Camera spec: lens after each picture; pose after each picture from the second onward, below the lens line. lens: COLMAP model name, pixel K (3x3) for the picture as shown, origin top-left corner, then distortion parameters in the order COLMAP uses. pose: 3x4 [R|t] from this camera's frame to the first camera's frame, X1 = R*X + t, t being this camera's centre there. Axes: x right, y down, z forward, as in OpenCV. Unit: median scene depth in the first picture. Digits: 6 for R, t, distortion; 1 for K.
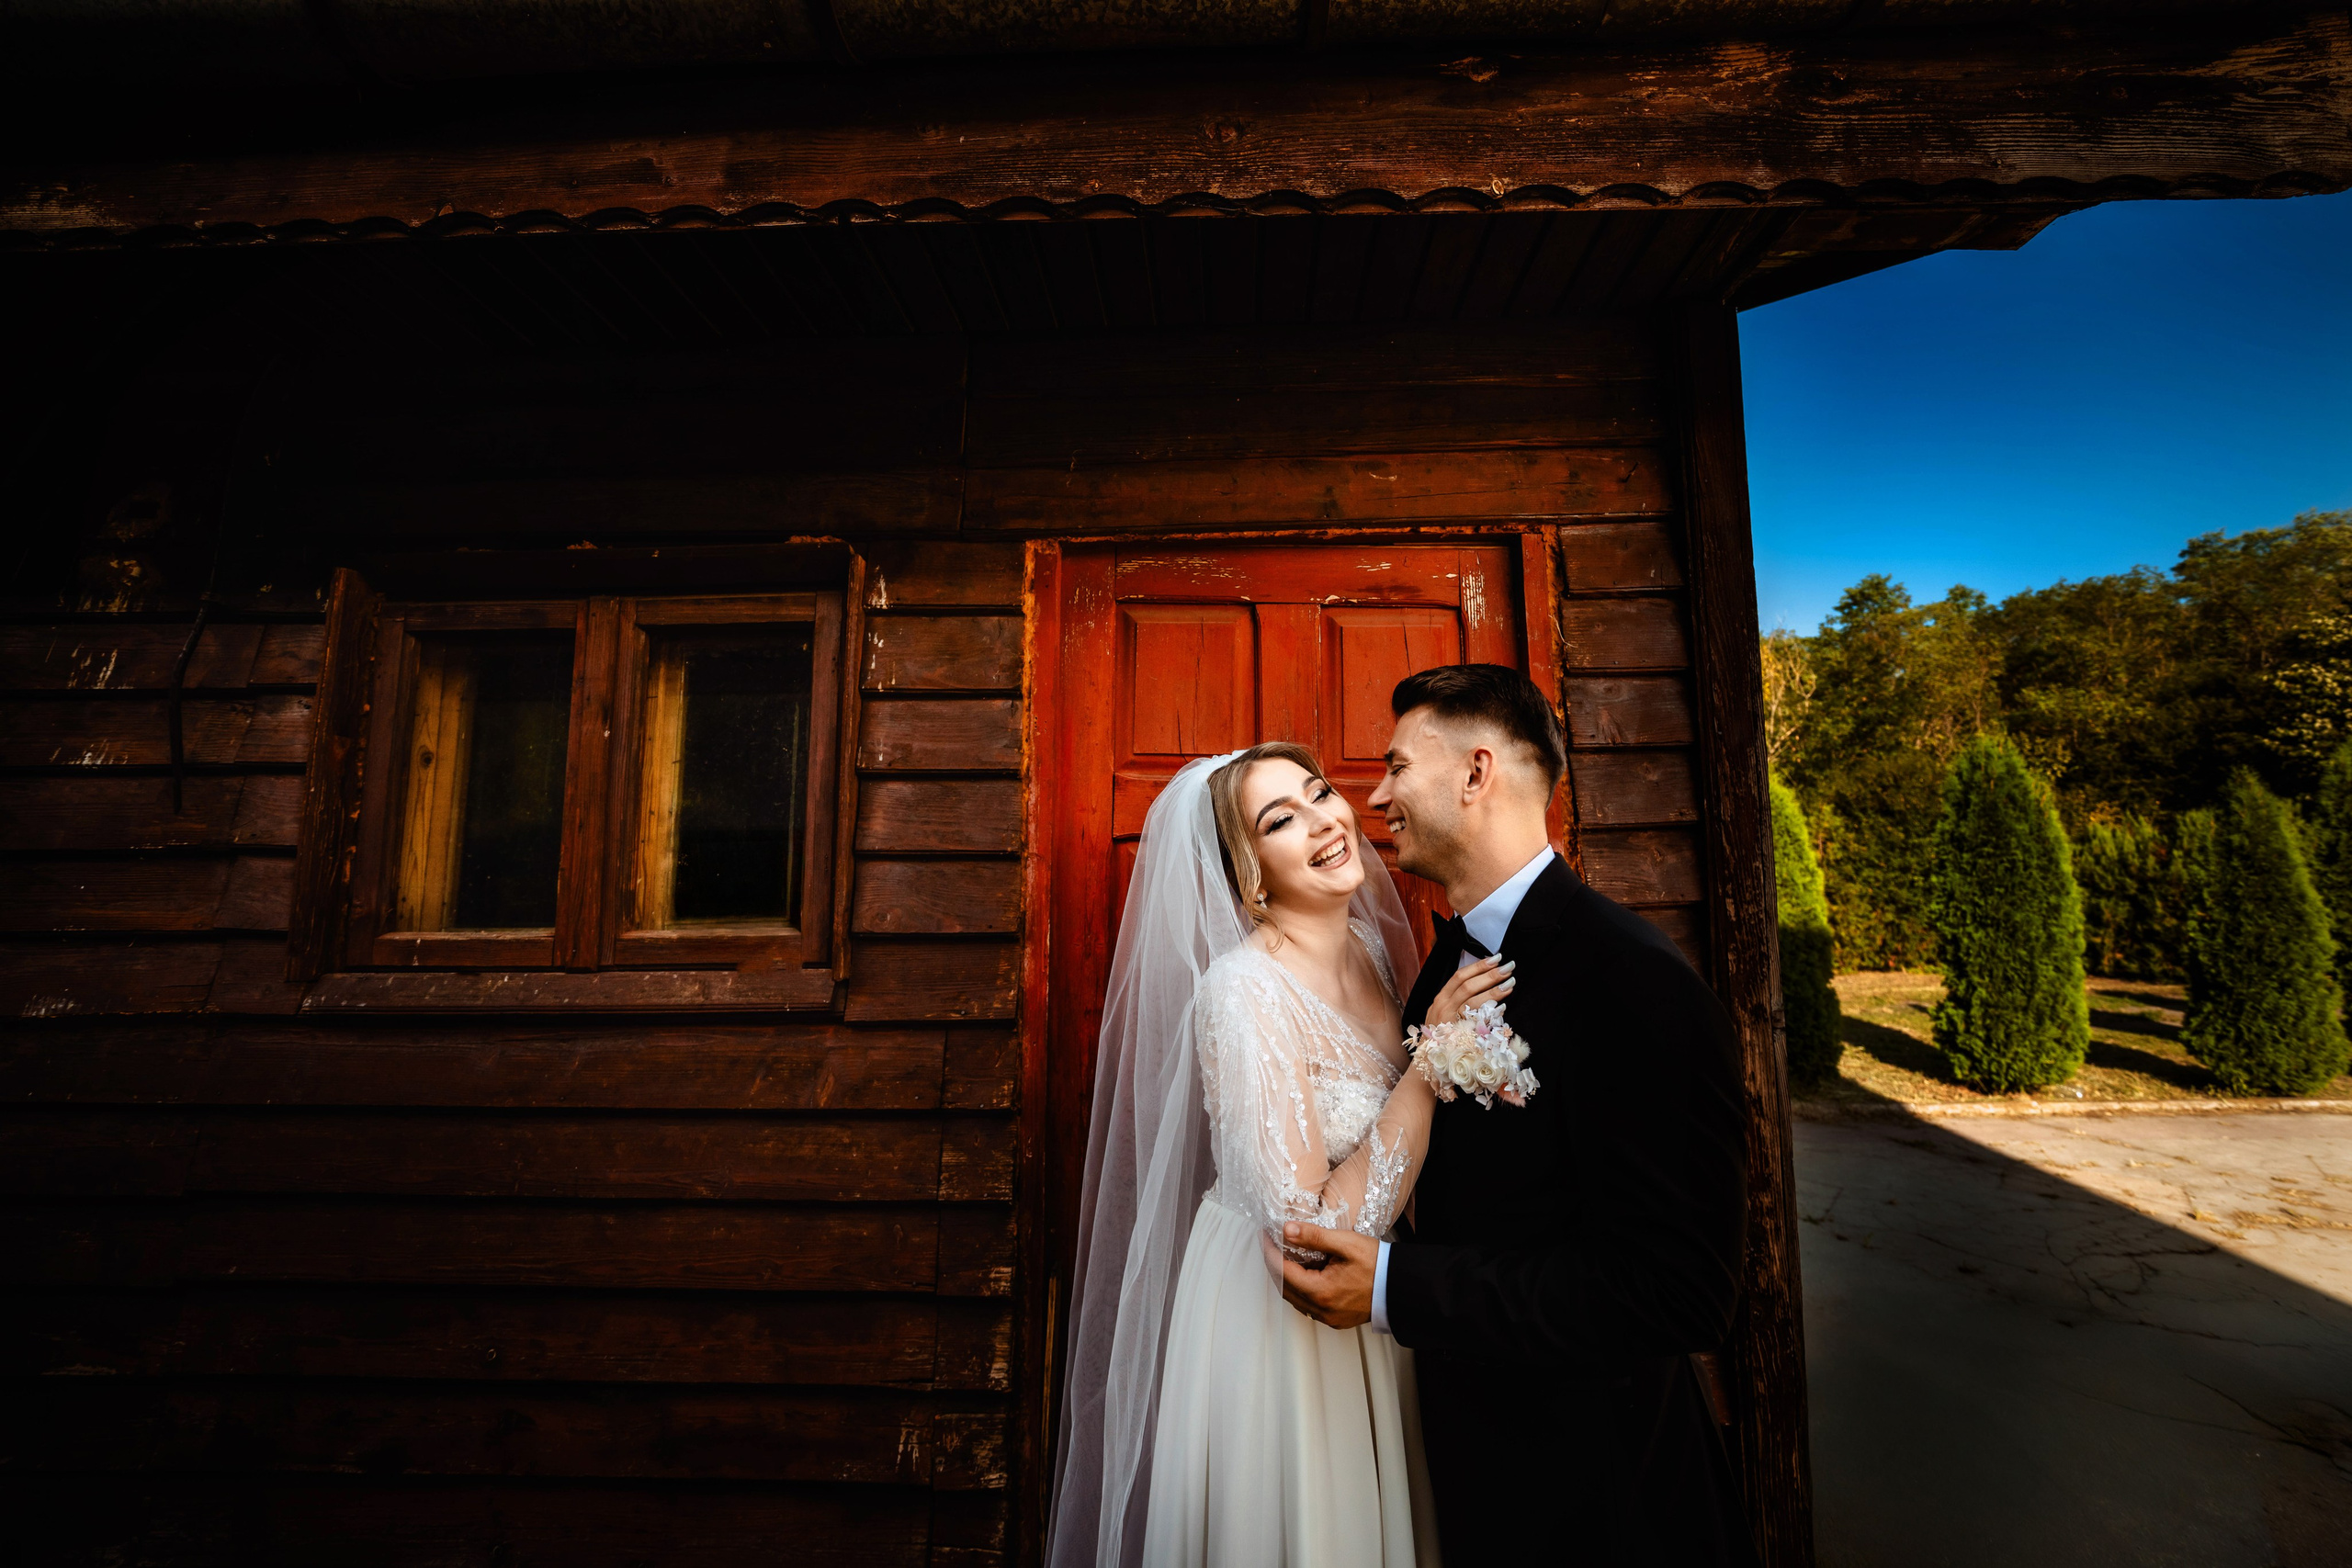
lens RADIAL K [[910.5, 0, 1204.8], [0, 910.5, 746.8], [0, 0, 1]] dist [-0.010849, 0.000341]
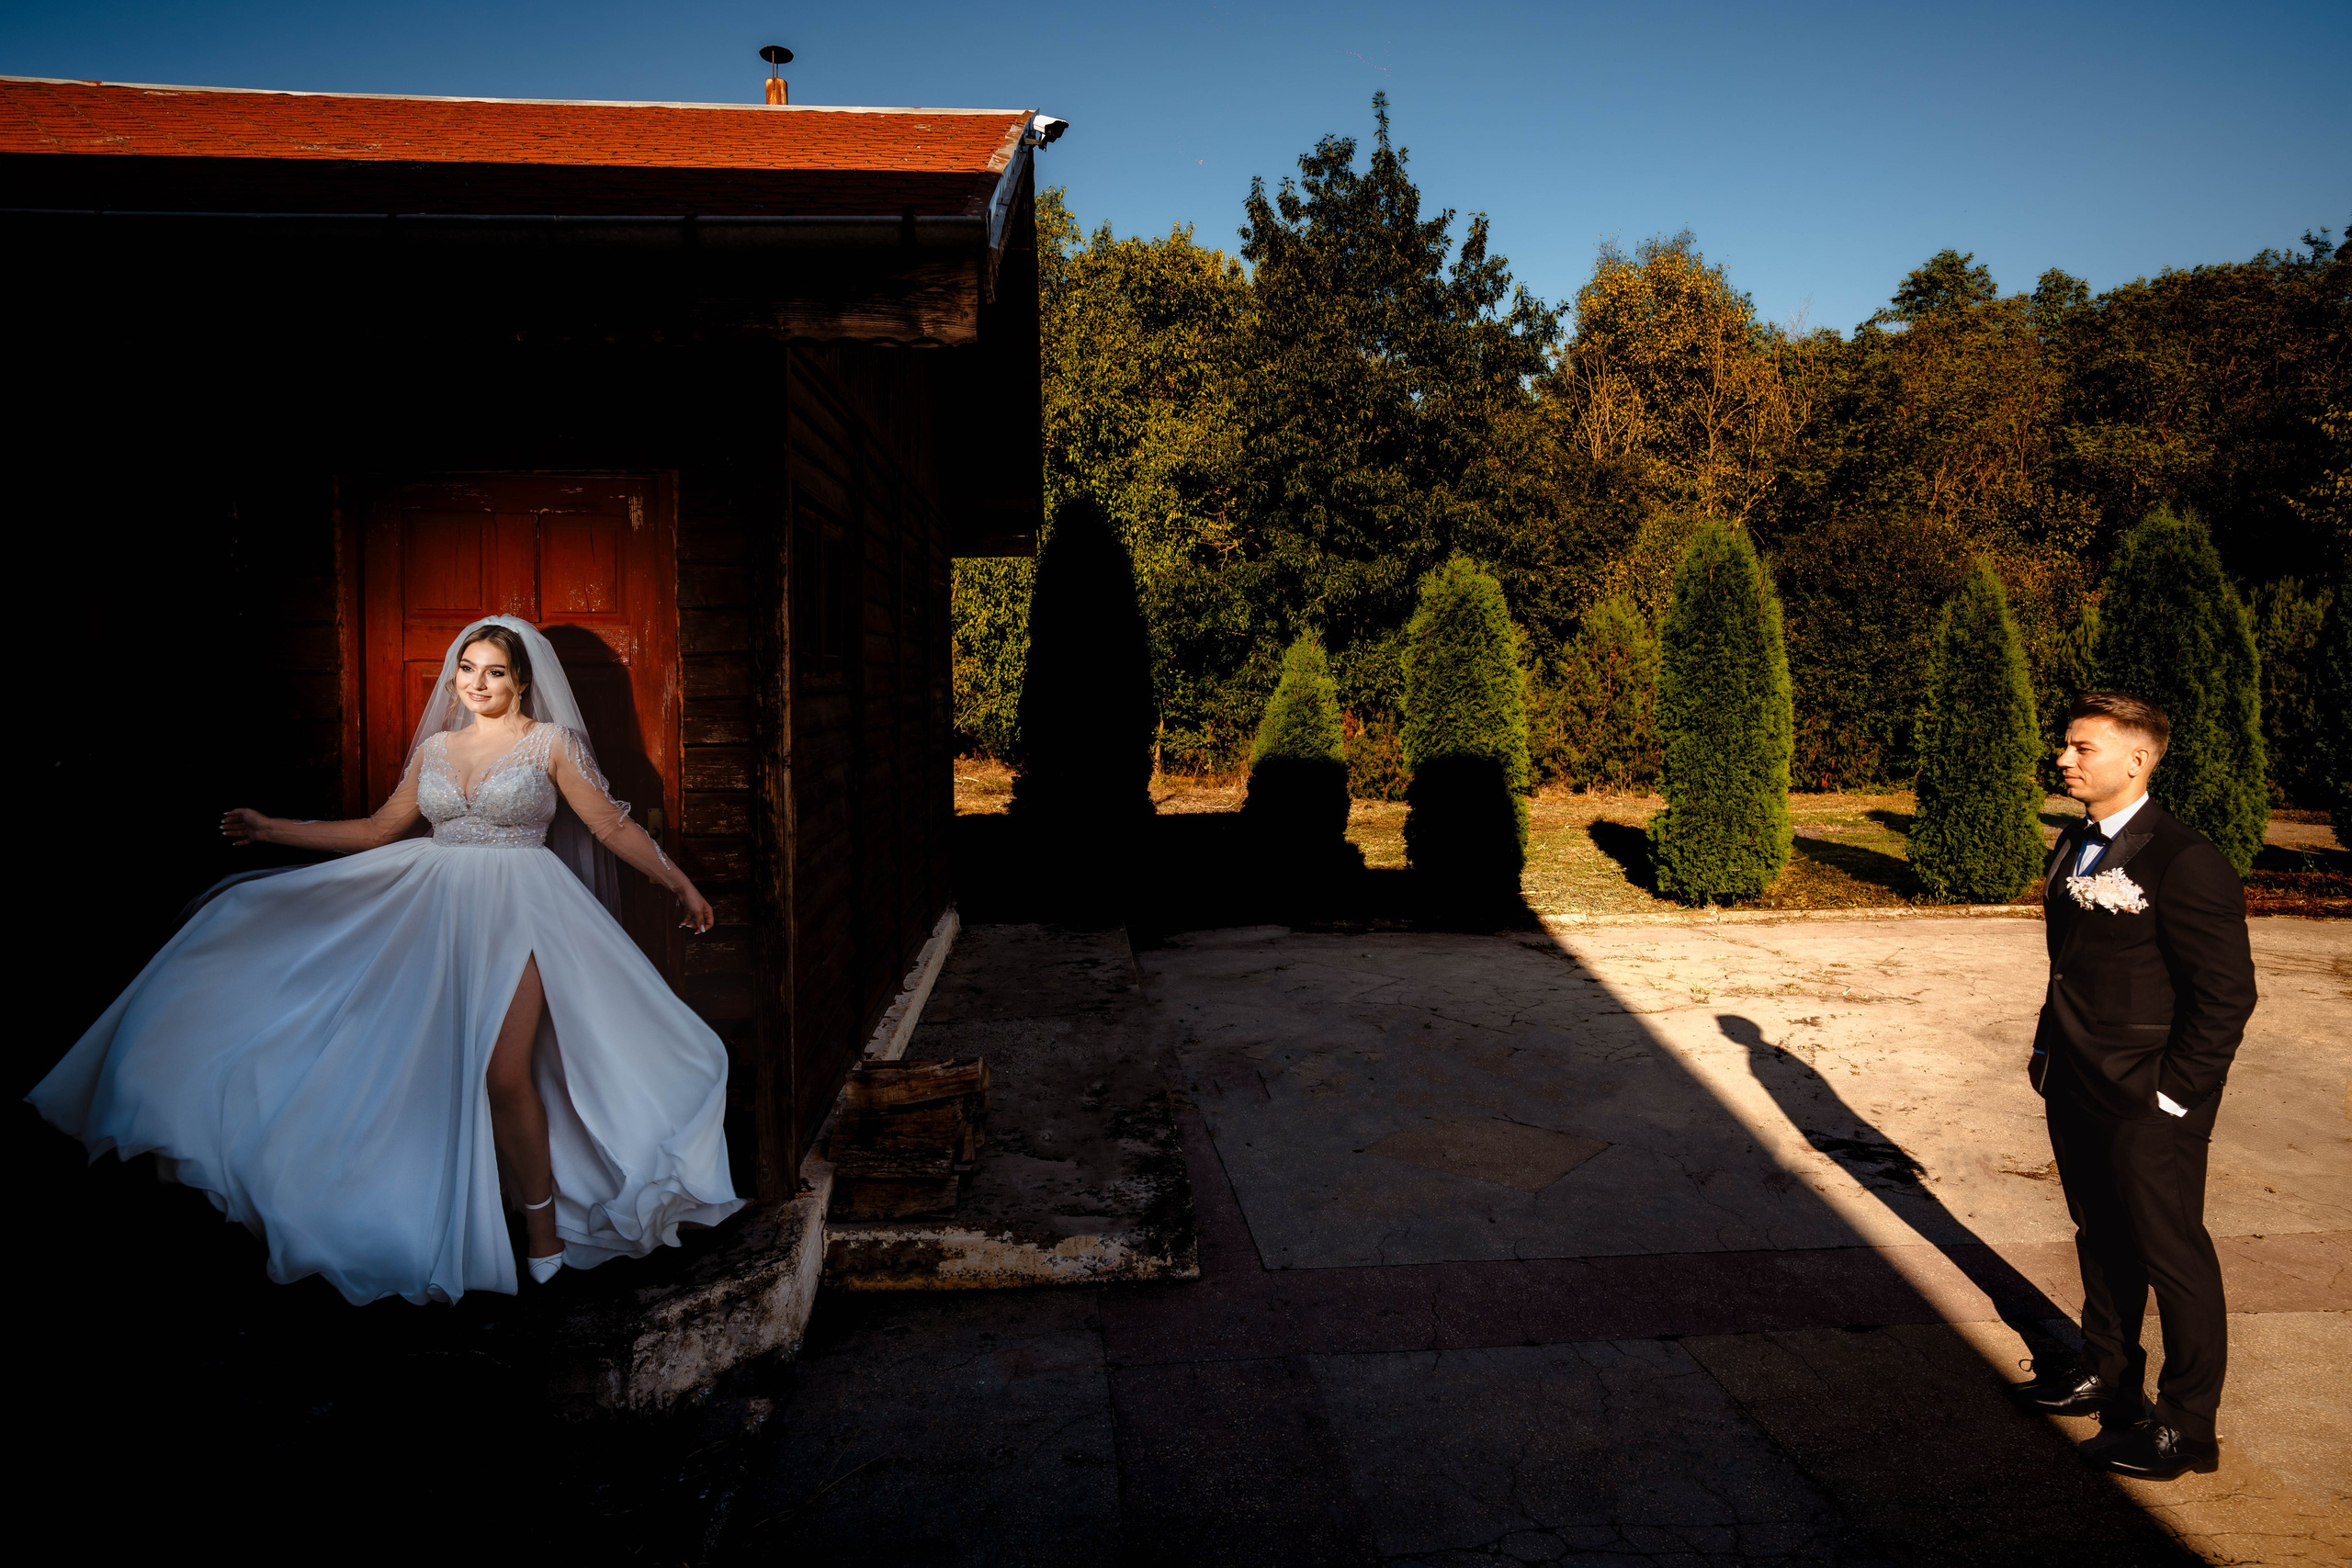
lens RADIAL K [[1360.3, 0, 1172.9], [0, 1360.3, 673.6], [0, 0, 1]] dist [0.014231, -0.000167]
pose [[0.994617, -0.008358, 0.103279, 0.202607], [-0.005827, 0.990652, 0.136286, -0.043728], [-0.103452, -0.136154, 0.985271, -0.309692]]
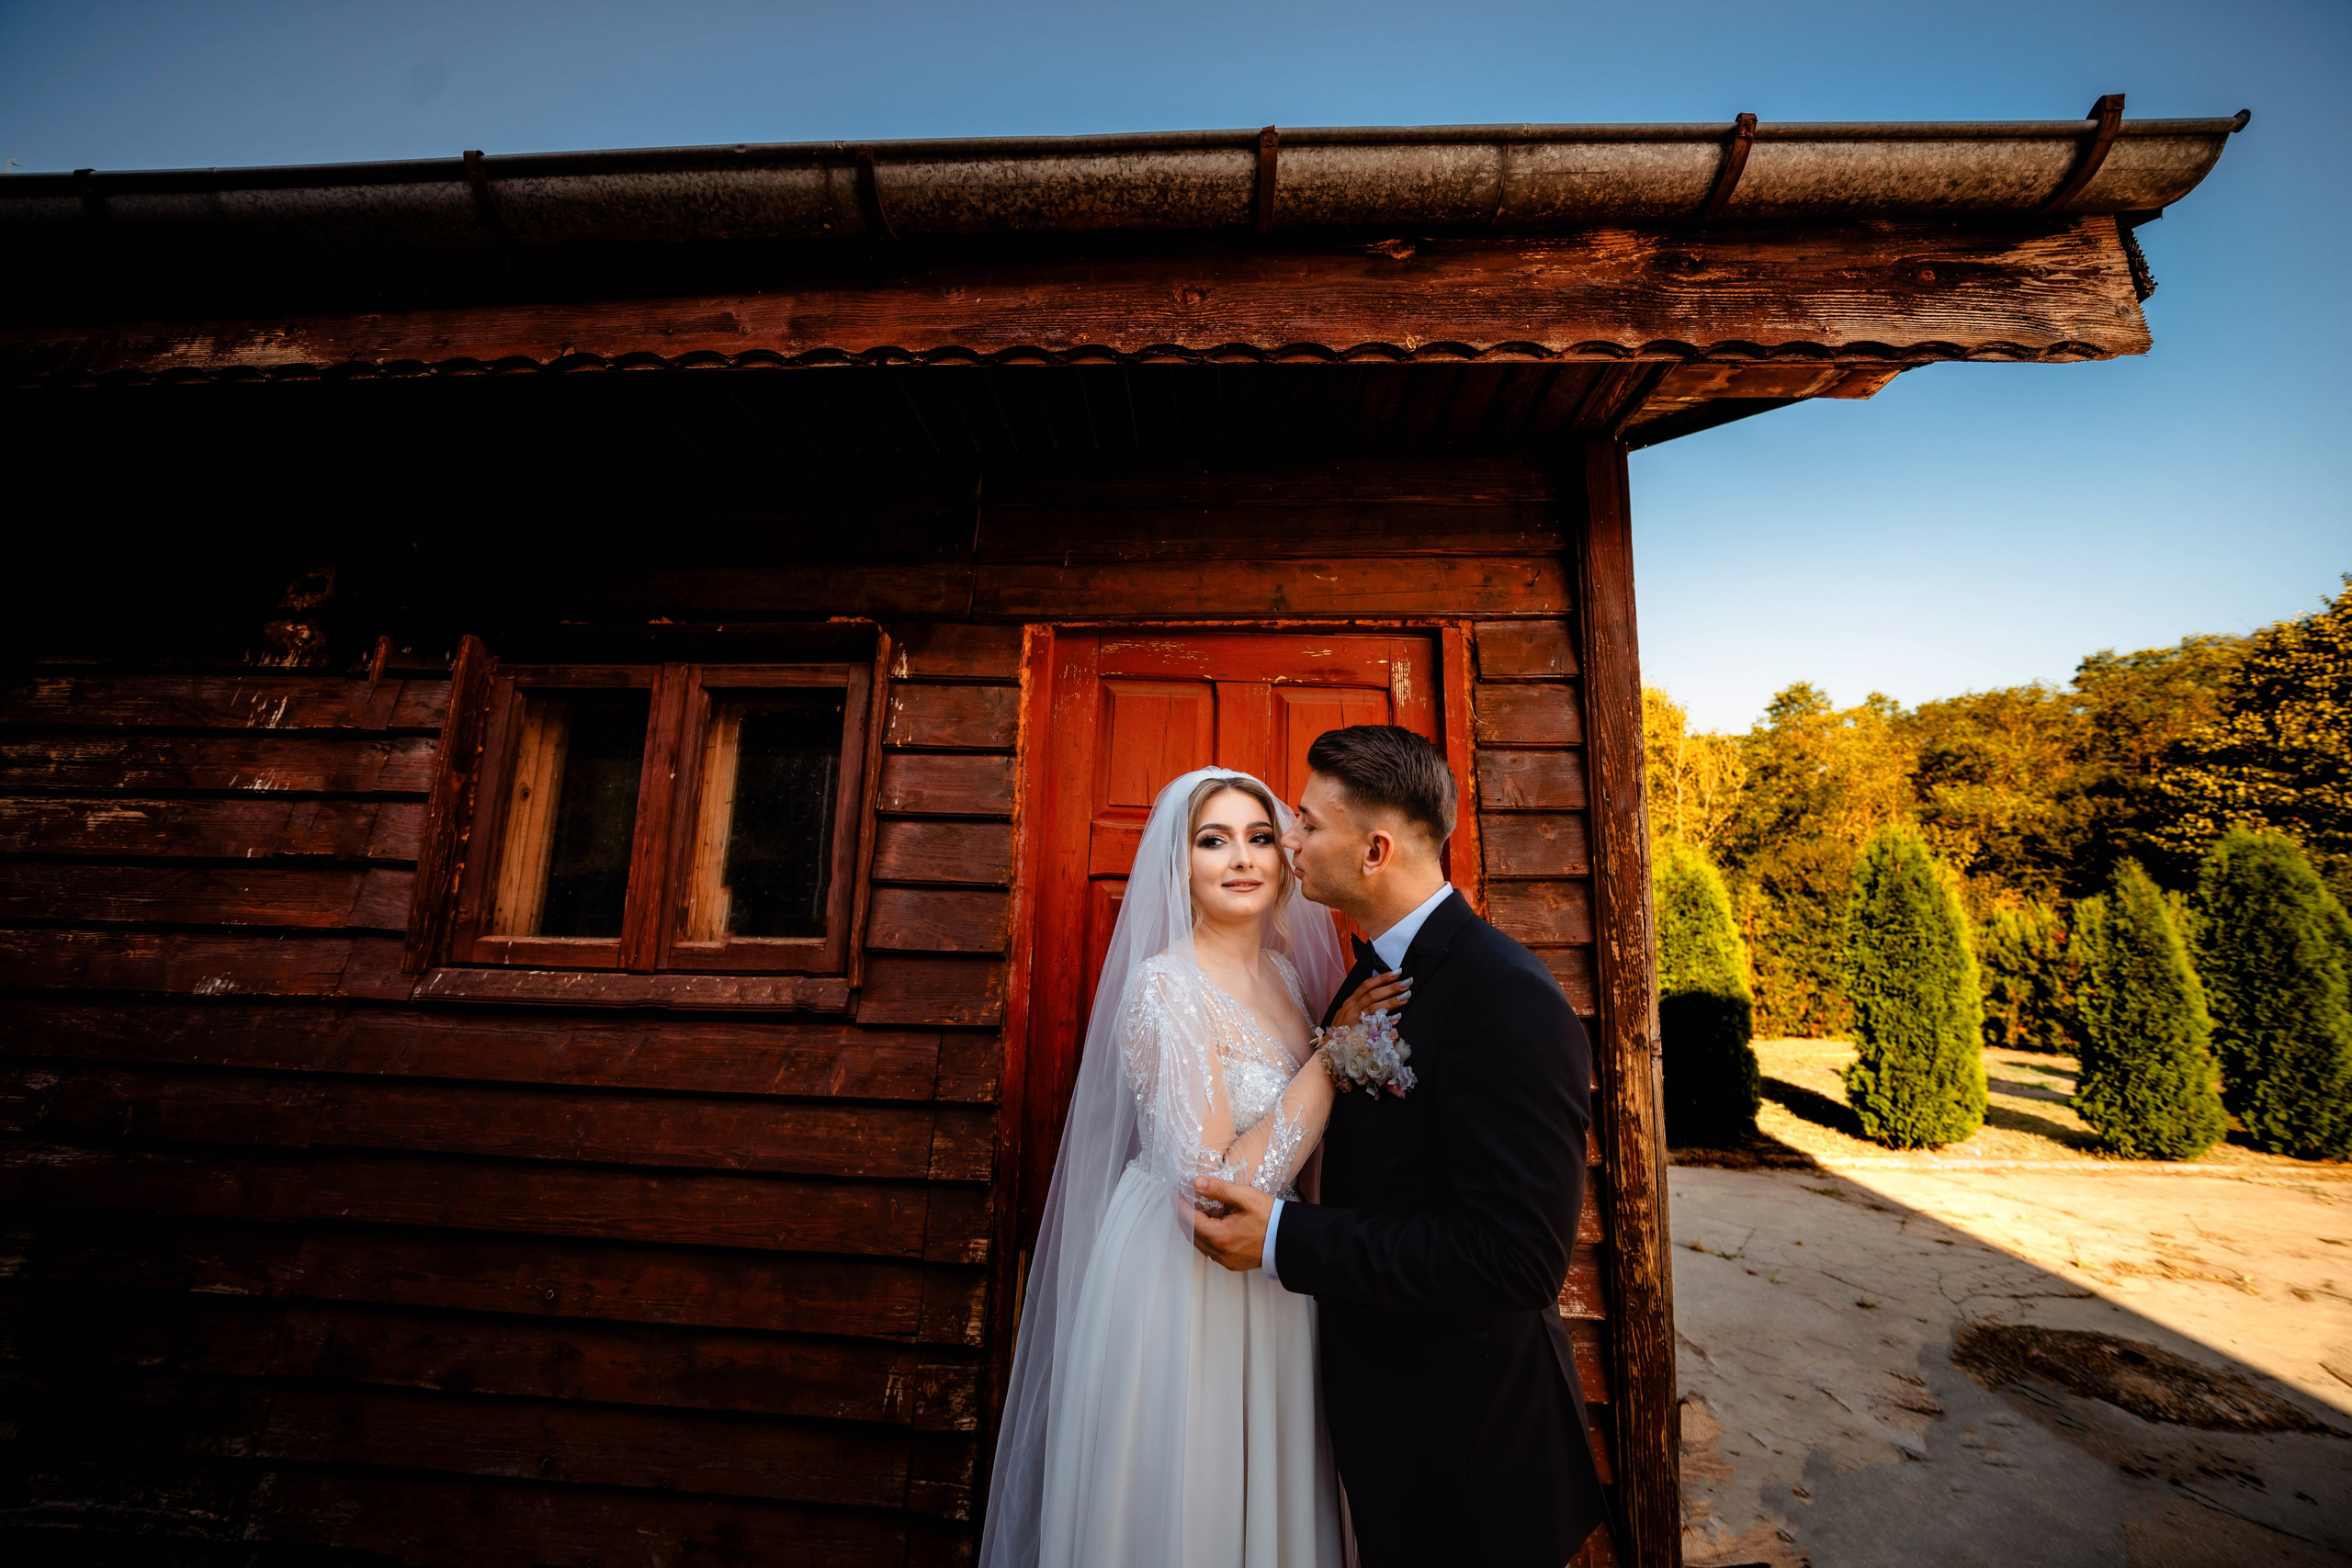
lens RADIAL K [[809.0, 0, 1176.0], [0, 809.0, 784.0], [0, 0, 1]] dist [-0.016742, 0.000221]
pose [[0.999287, 0.026597, -0.026801, 0.007326], [-0.027707, 0.998736, -0.041926, 0.004417], [0.025652, 0.042638, 0.998761, -0.009445]]
